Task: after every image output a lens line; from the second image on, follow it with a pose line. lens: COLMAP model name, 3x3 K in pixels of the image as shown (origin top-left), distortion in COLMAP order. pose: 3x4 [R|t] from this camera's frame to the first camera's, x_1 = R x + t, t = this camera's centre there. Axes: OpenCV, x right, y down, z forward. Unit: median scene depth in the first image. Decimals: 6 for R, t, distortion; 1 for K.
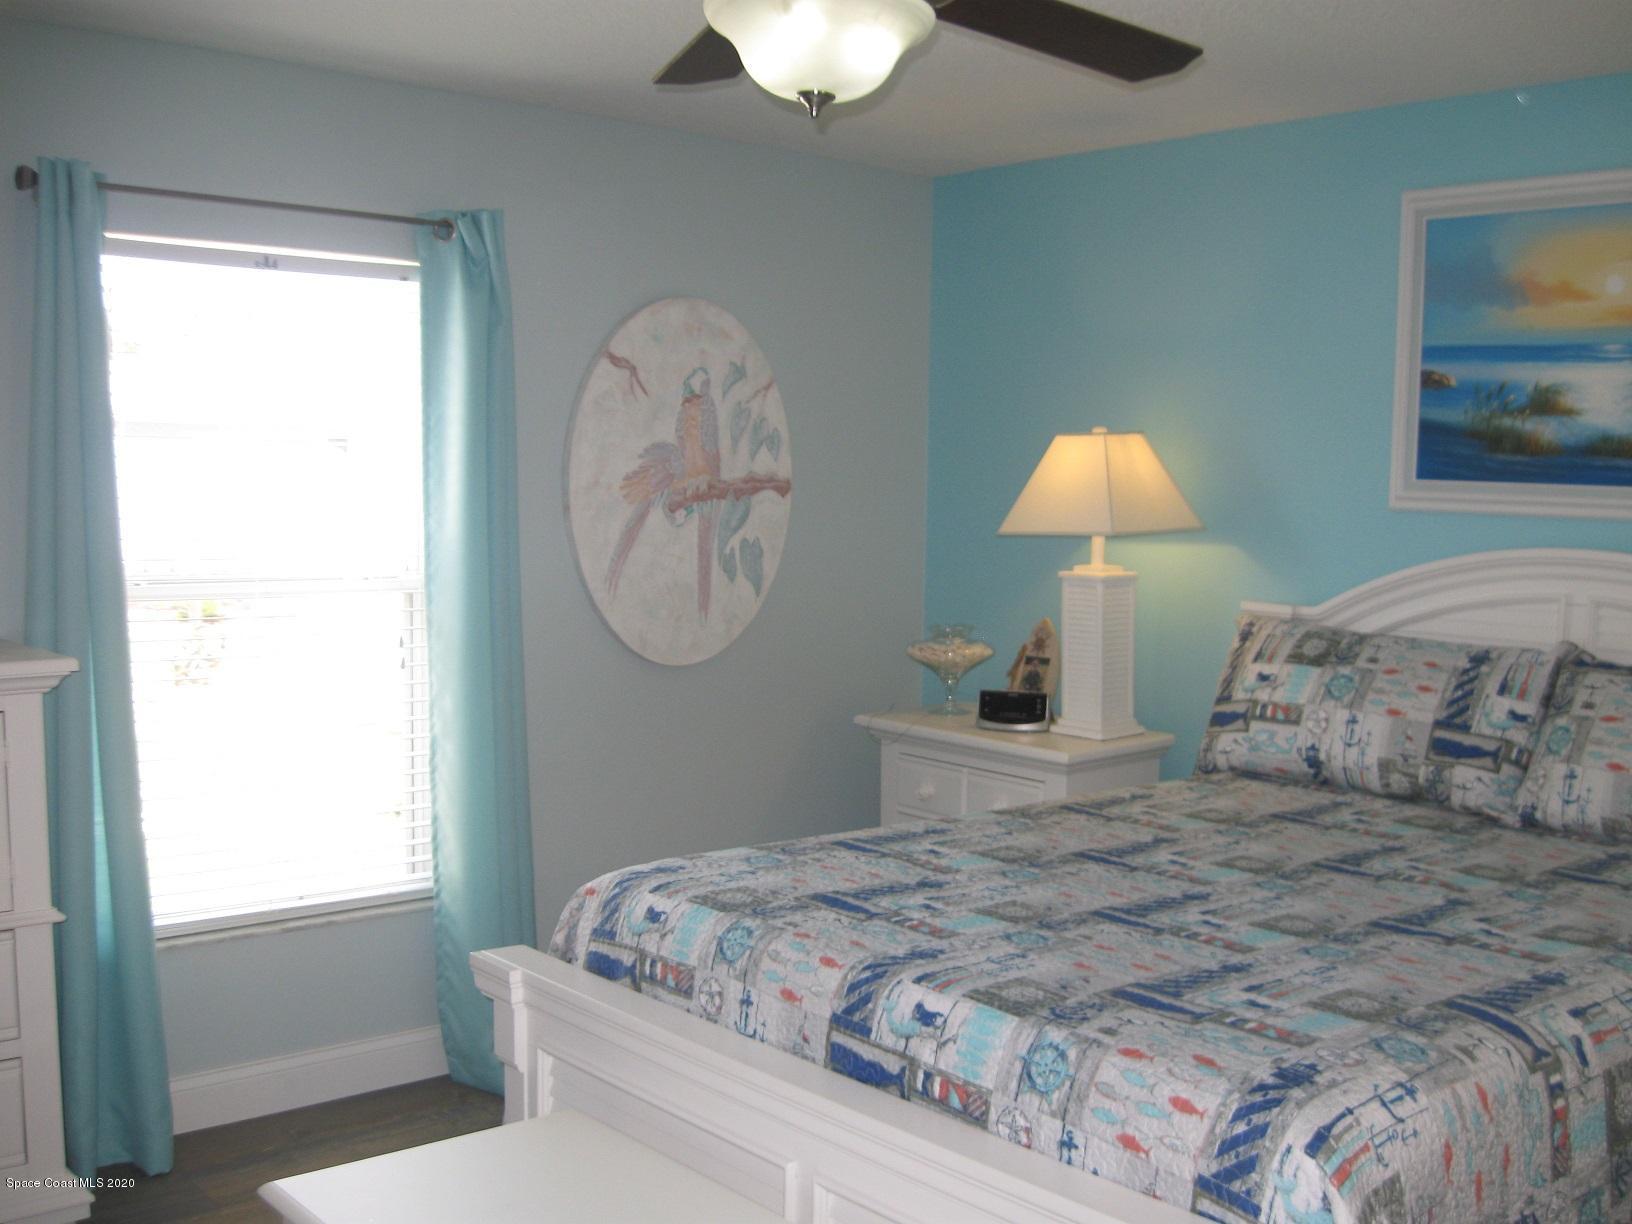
lens RADIAL K [[1707.1, 0, 847.8], [0, 1707.1, 653.9], [0, 0, 1]] dist [-0.146999, 0.078906]
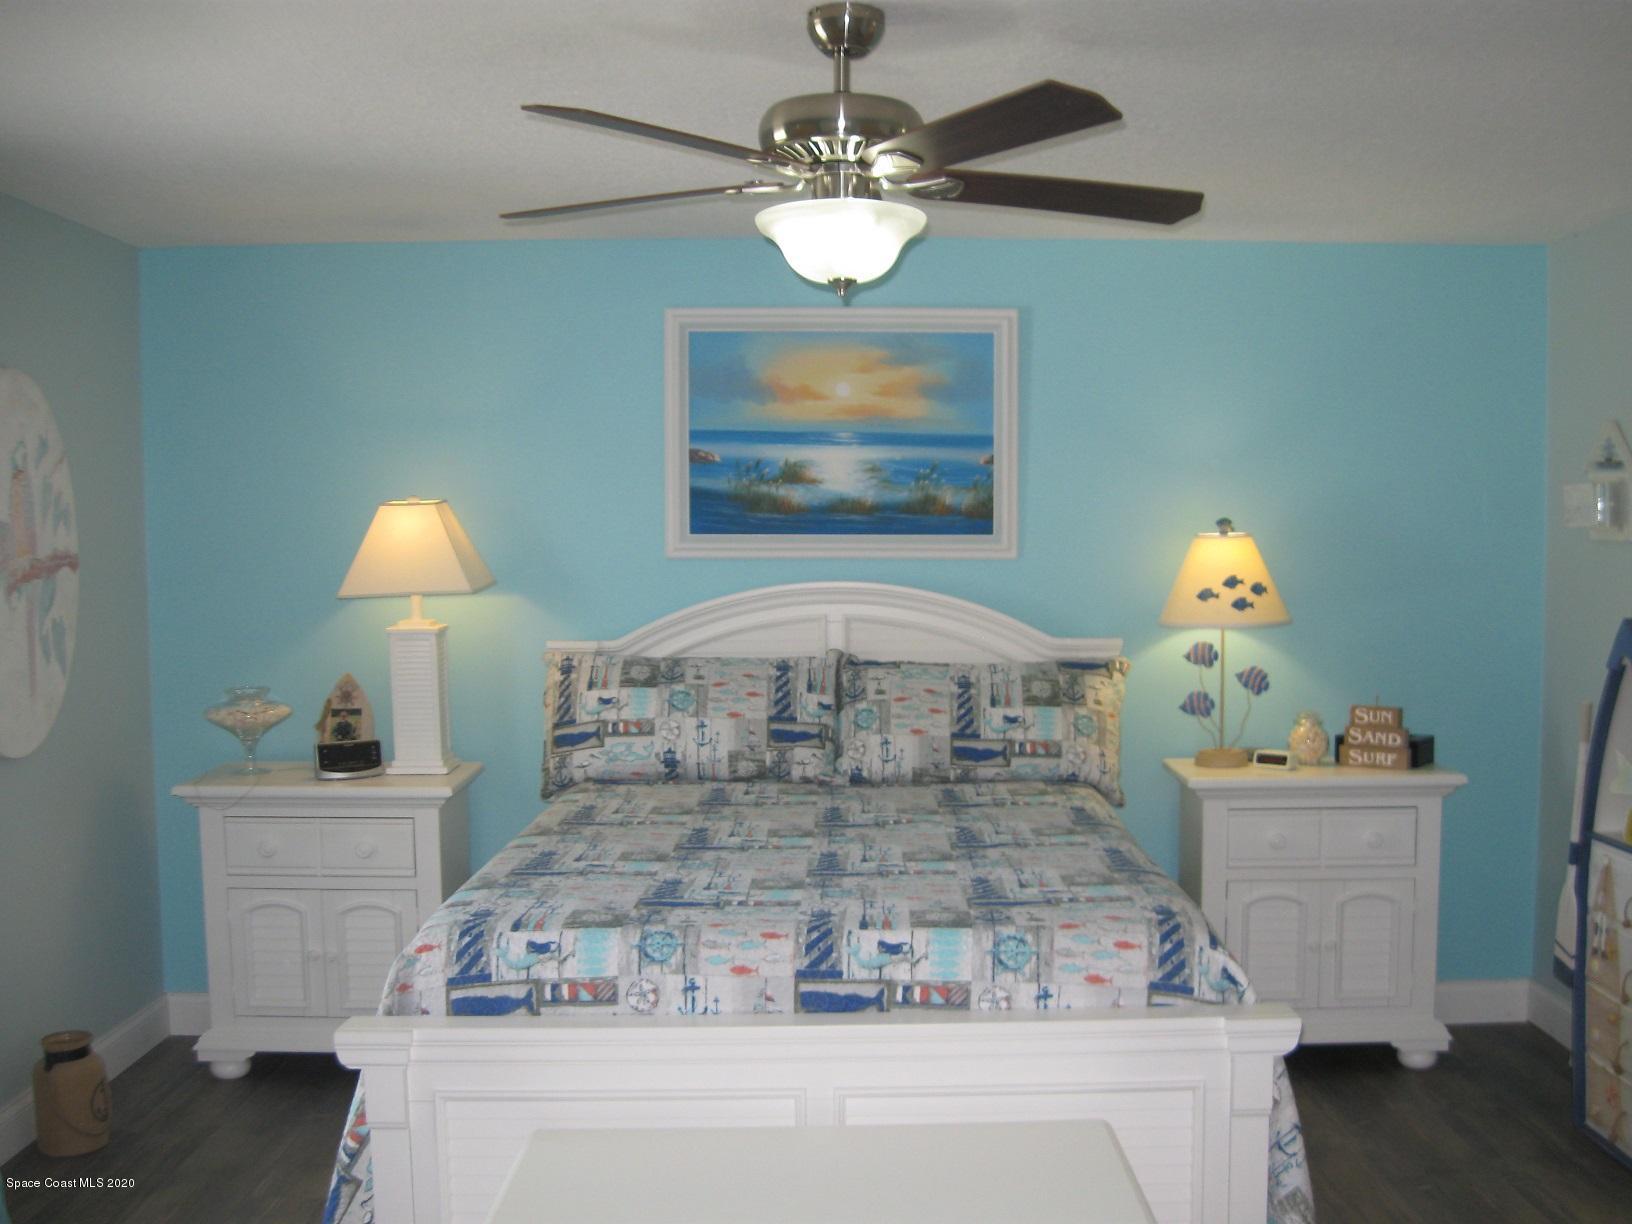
lens RADIAL K [[1707.1, 0, 847.8], [0, 1707.1, 653.9], [0, 0, 1]] dist [-0.146999, 0.078906]
pose [[0.648838, -0.081630, 0.756535, -0.619491], [0.094922, 0.995146, 0.025966, -0.038508], [-0.754983, 0.054964, 0.653437, 0.072281]]
